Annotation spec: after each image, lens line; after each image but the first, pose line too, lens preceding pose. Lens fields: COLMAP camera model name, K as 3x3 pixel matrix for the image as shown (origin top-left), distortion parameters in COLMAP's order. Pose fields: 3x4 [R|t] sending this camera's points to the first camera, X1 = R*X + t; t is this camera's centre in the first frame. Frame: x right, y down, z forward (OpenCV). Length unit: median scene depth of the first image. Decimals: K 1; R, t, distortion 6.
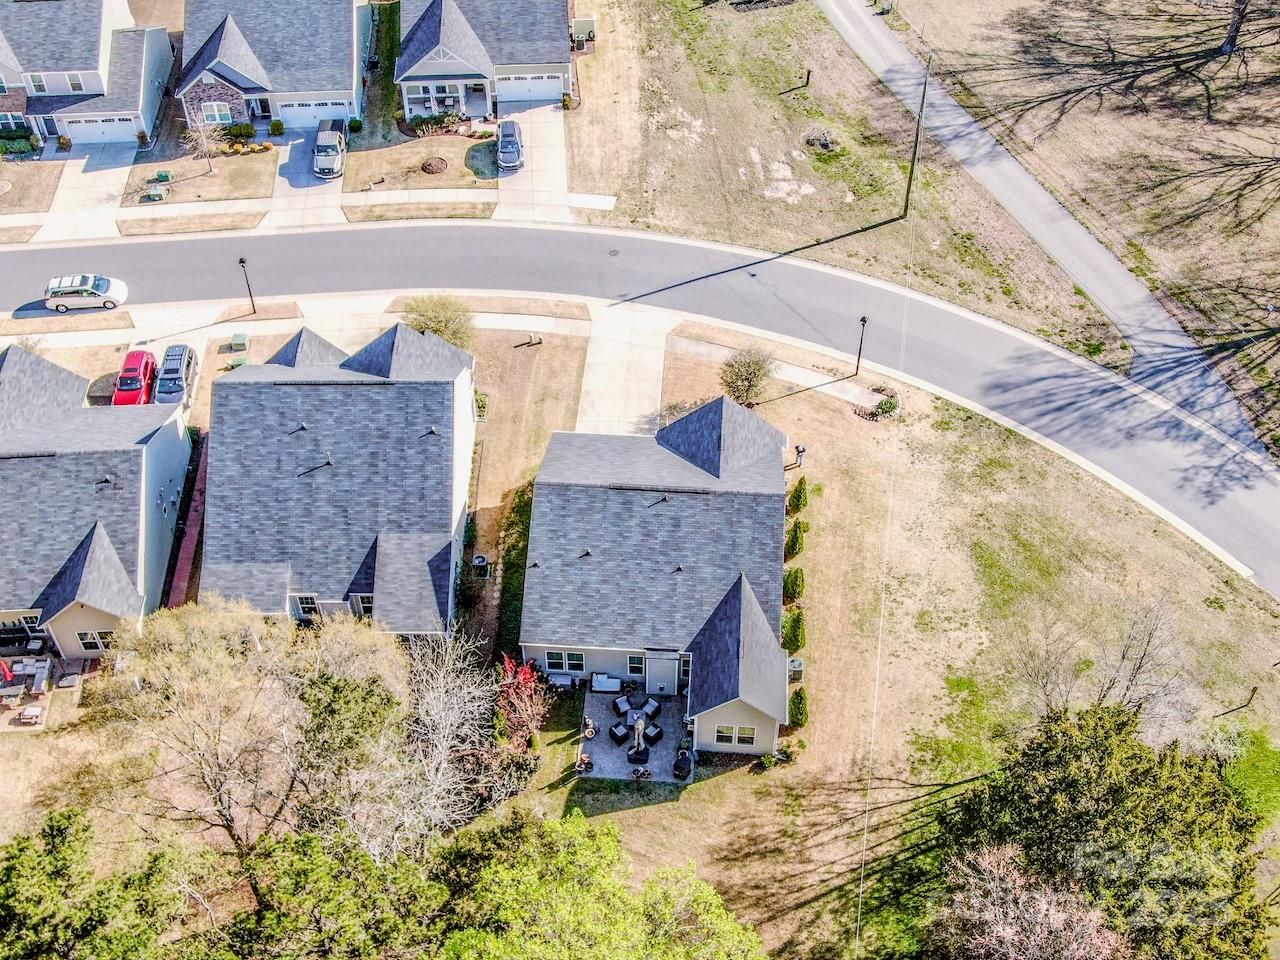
lens RADIAL K [[1462.5, 0, 640.0], [0, 1462.5, 480.0], [0, 0, 1]] dist [0.068566, -0.234751]
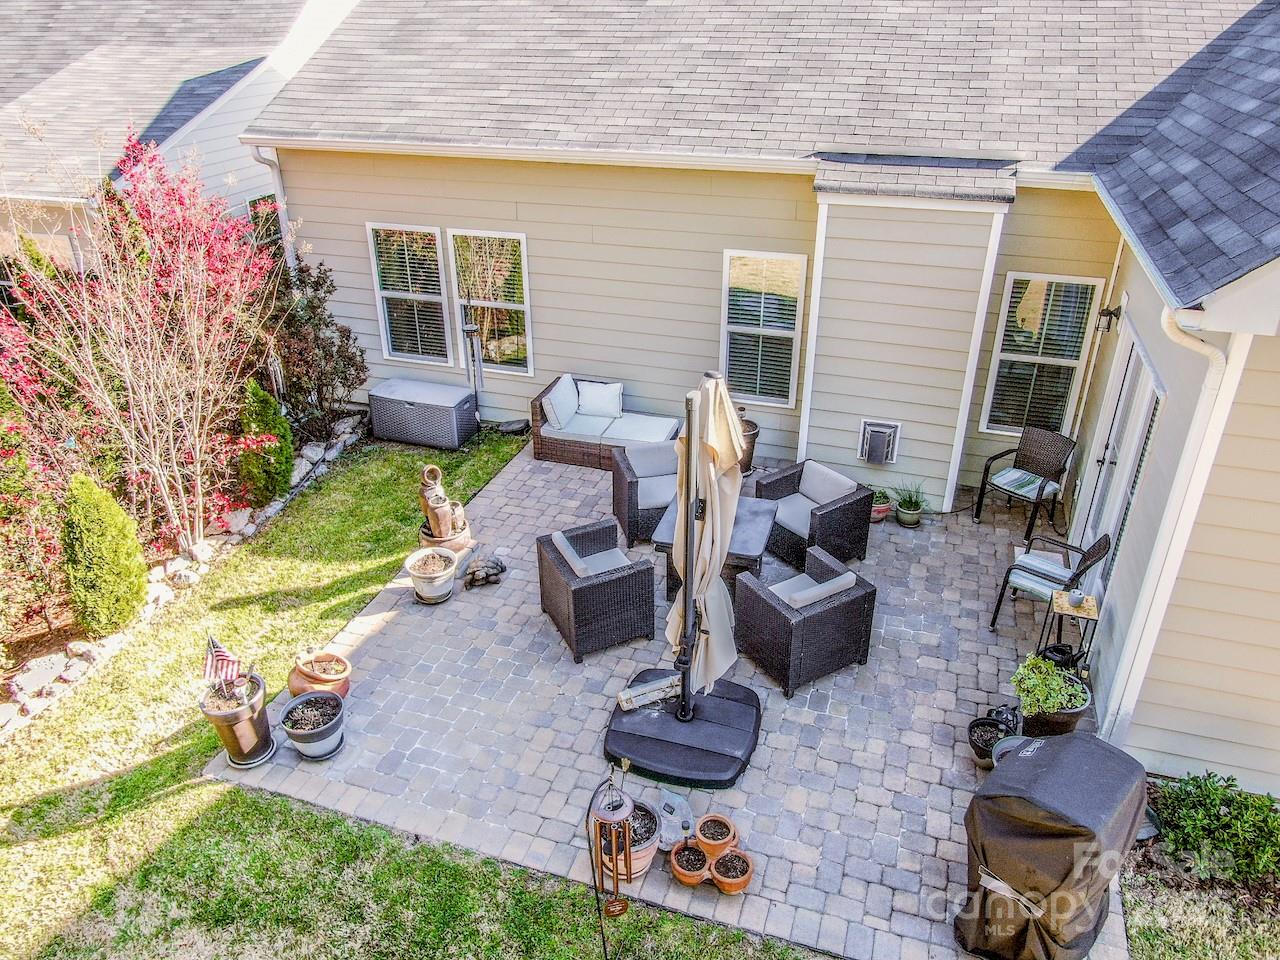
lens RADIAL K [[913.6, 0, 647.1], [0, 913.6, 474.8], [0, 0, 1]] dist [-0.017397, 0.002021]
pose [[0.970674, 0.107862, -0.214846, 0.010711], [-0.172438, 0.935095, -0.309616, 0.177795], [0.167505, 0.337583, 0.926272, 0.837997]]
